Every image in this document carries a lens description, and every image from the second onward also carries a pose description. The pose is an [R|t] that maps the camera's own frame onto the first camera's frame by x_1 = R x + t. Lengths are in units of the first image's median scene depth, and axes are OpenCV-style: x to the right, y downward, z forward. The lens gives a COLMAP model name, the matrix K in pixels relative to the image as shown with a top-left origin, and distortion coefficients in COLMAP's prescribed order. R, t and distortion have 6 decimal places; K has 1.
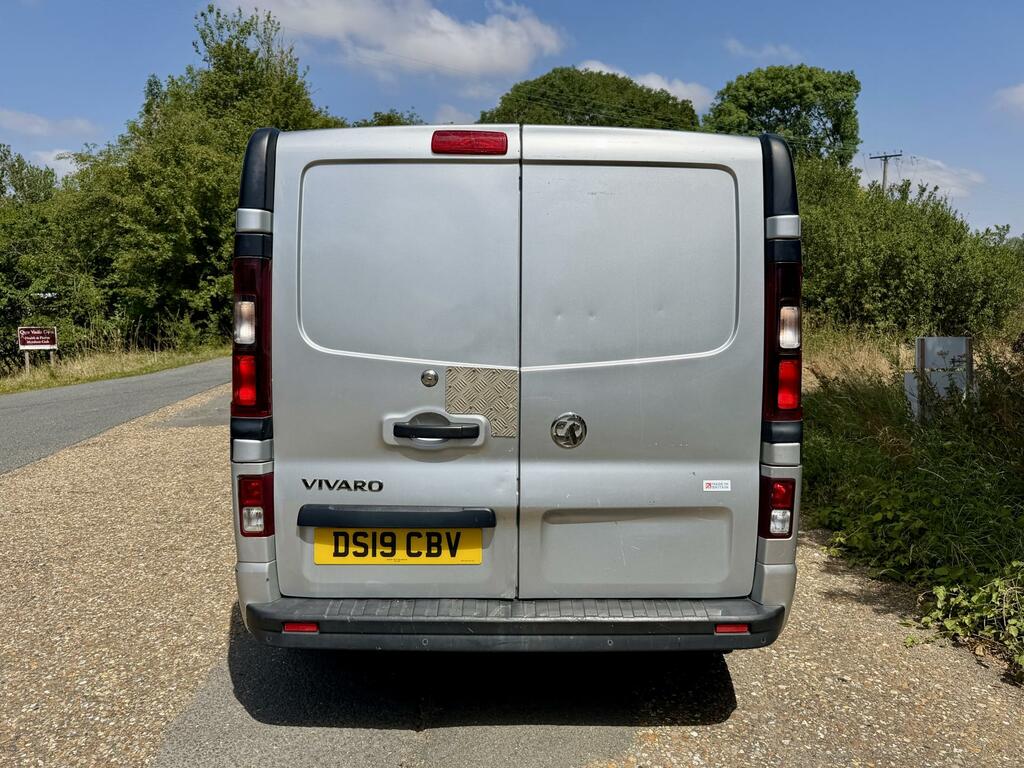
lens RADIAL K [[805.9, 0, 576.0], [0, 805.9, 378.7], [0, 0, 1]] dist [0.136640, -0.195684]
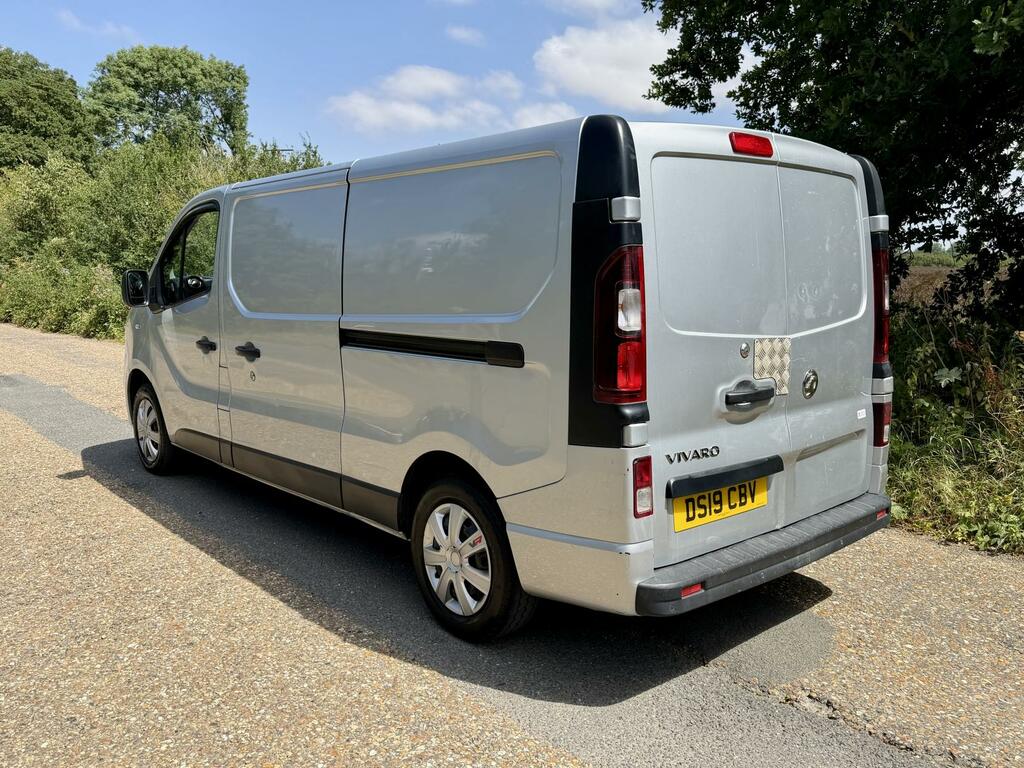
lens RADIAL K [[804.7, 0, 497.8], [0, 804.7, 379.9], [0, 0, 1]] dist [0.054098, -0.101138]
pose [[0.786211, -0.098864, 0.609999, -1.126303], [0.088774, 0.994950, 0.046835, -0.041696], [-0.611549, 0.017330, 0.791017, 0.305760]]
